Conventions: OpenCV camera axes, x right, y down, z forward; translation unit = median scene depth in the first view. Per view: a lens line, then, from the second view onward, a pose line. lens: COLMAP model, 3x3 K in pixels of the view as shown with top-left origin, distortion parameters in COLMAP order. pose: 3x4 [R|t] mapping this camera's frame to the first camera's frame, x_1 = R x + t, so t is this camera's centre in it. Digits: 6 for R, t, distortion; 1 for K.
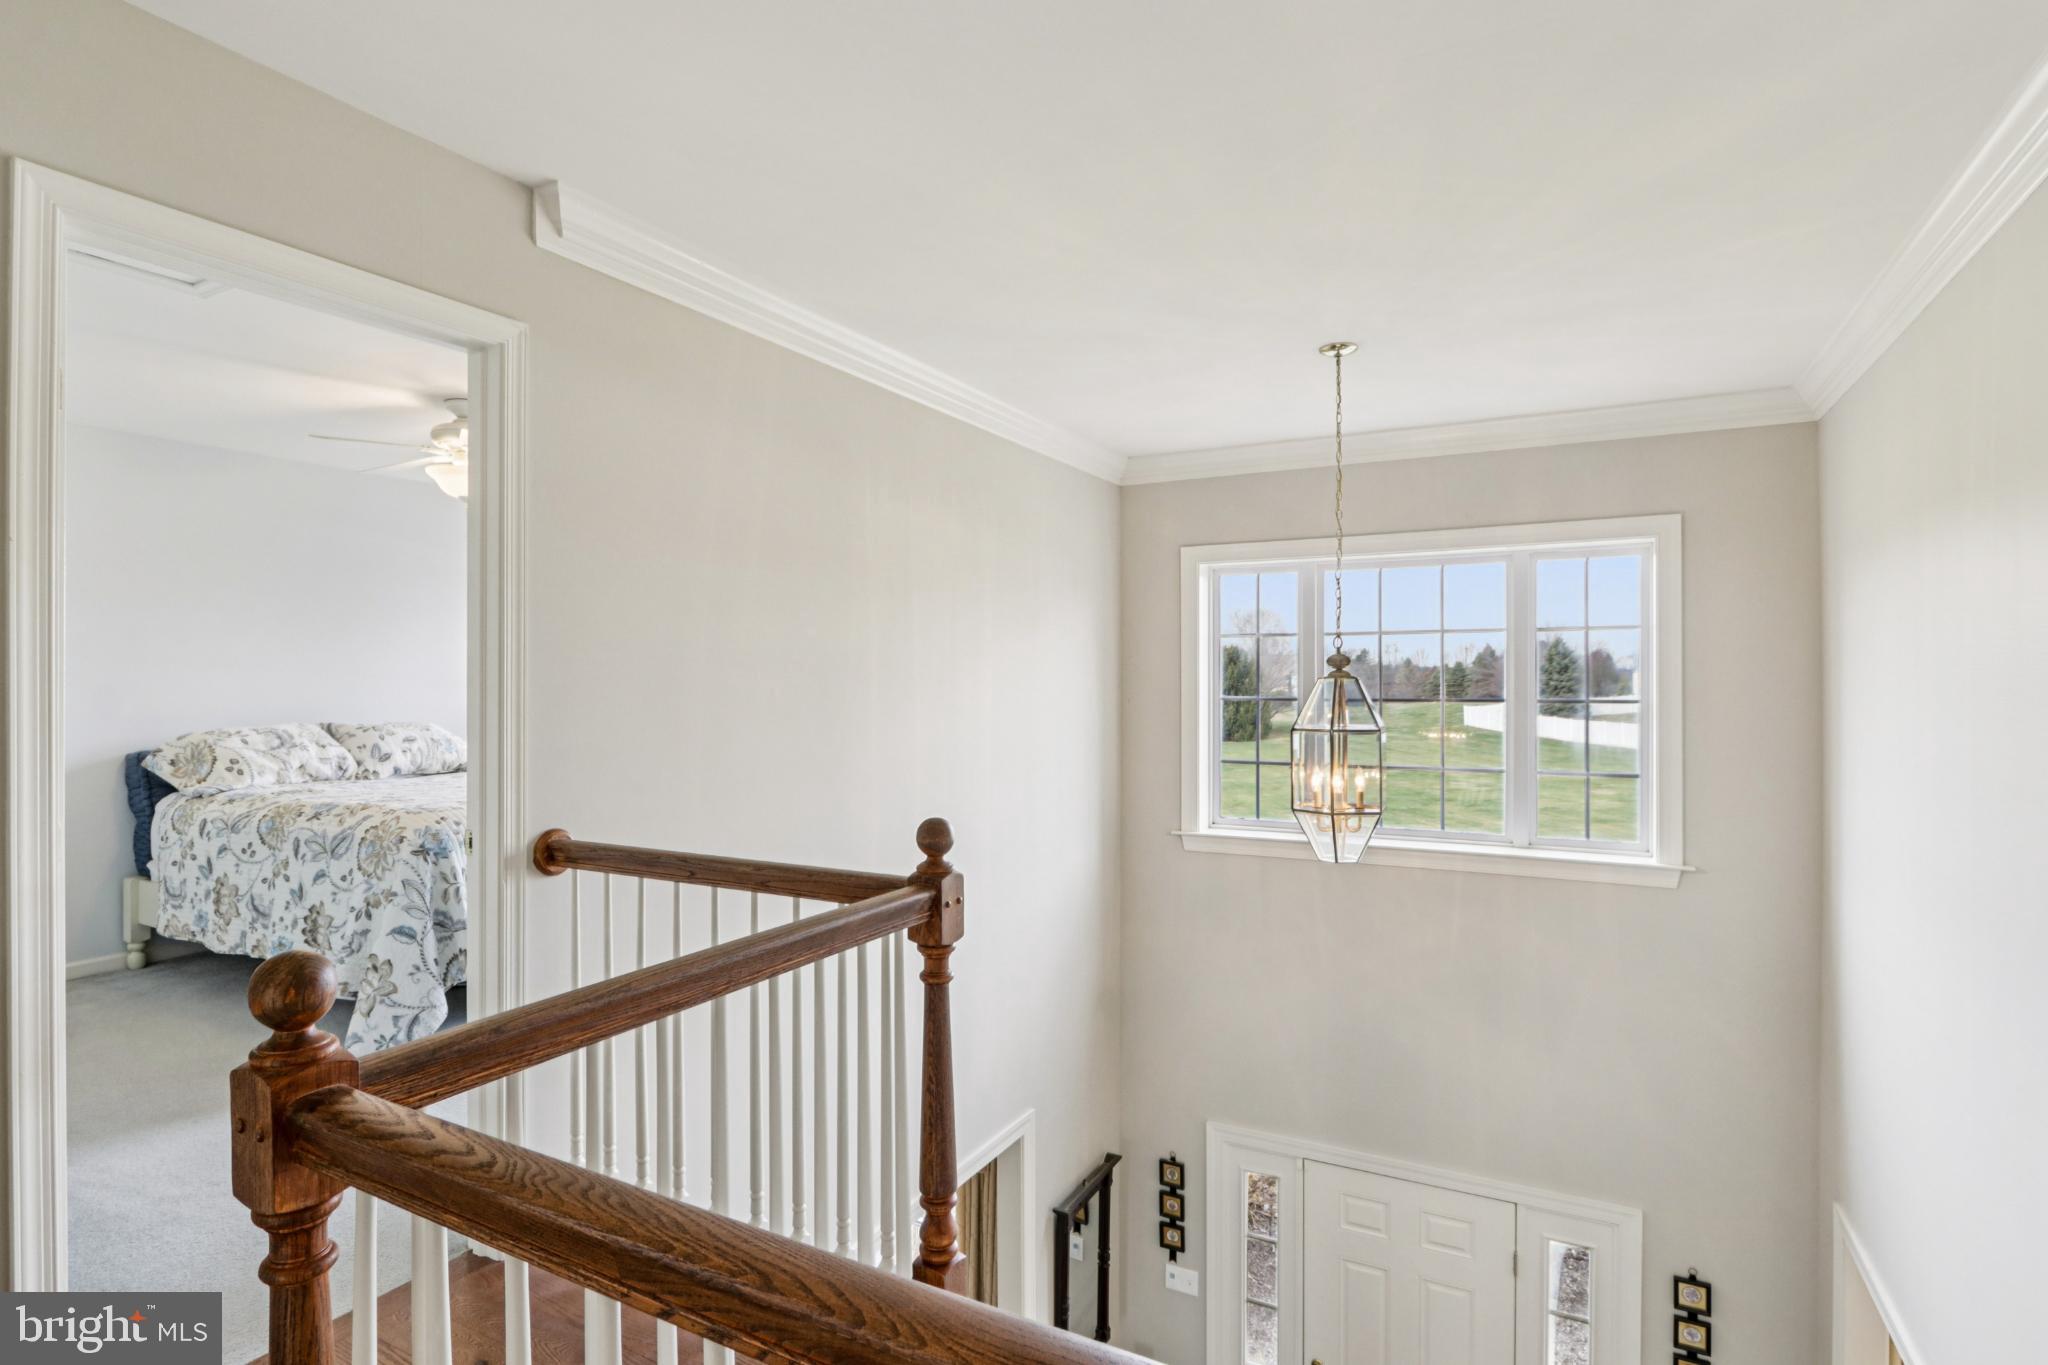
lens RADIAL K [[1053.1, 0, 1017.3], [0, 1053.1, 682.7], [0, 0, 1]] dist [-0.006698, -0.000570]
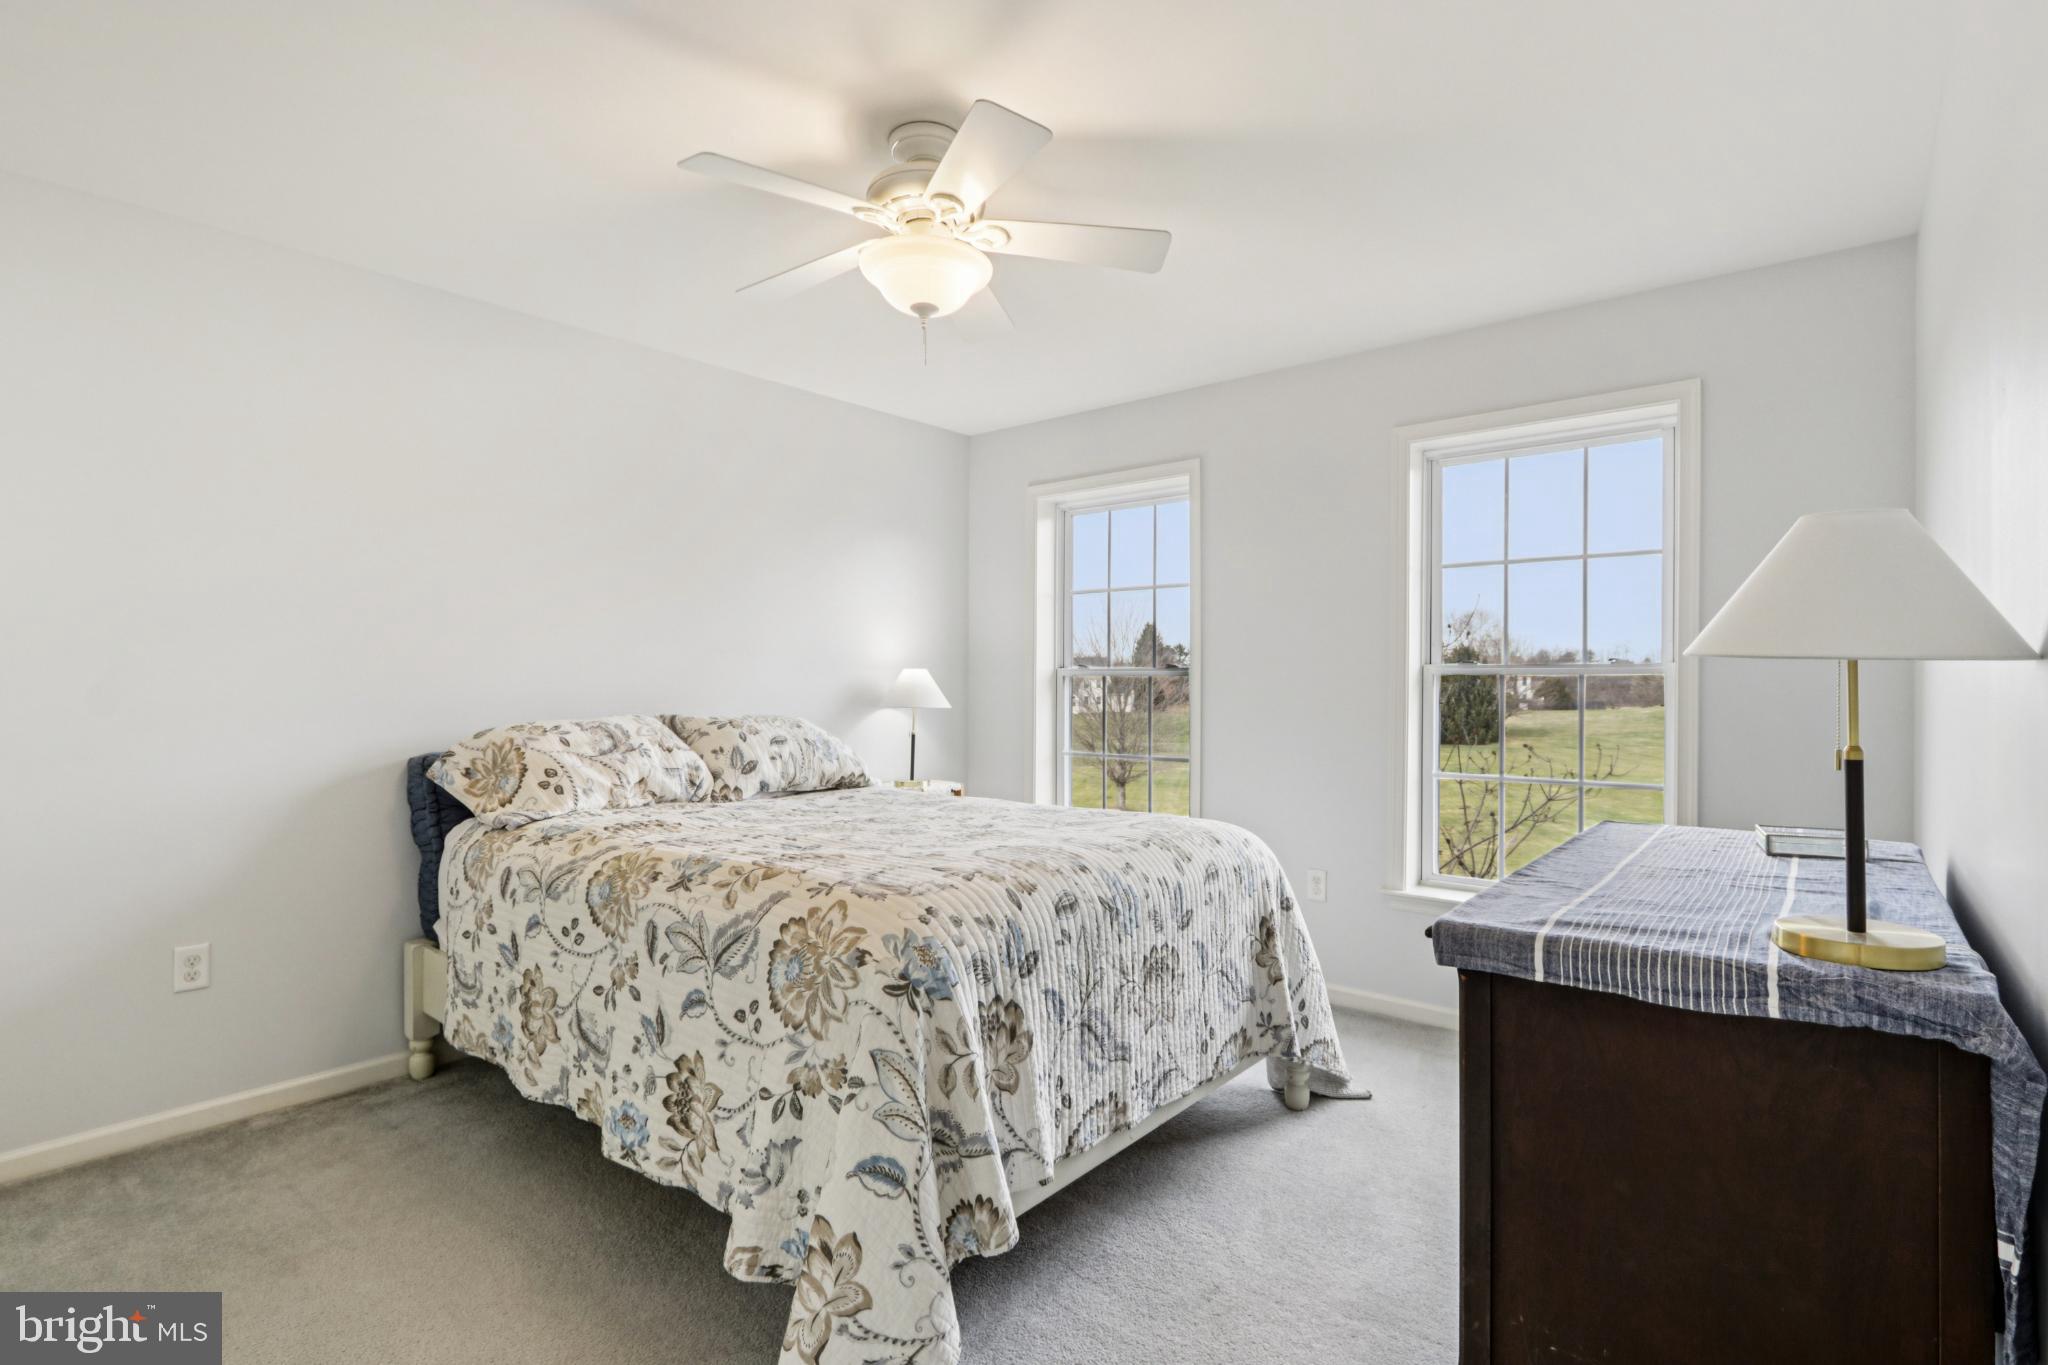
lens RADIAL K [[990.9, 0, 1018.7], [0, 990.9, 682.6], [0, 0, 1]] dist [-0.020650, 0.001811]
pose [[0.980658, 0.003282, -0.195703, -0.386576], [-0.003667, 0.999992, -0.001604, 0.021687], [0.195696, 0.002291, 0.980662, 0.515796]]
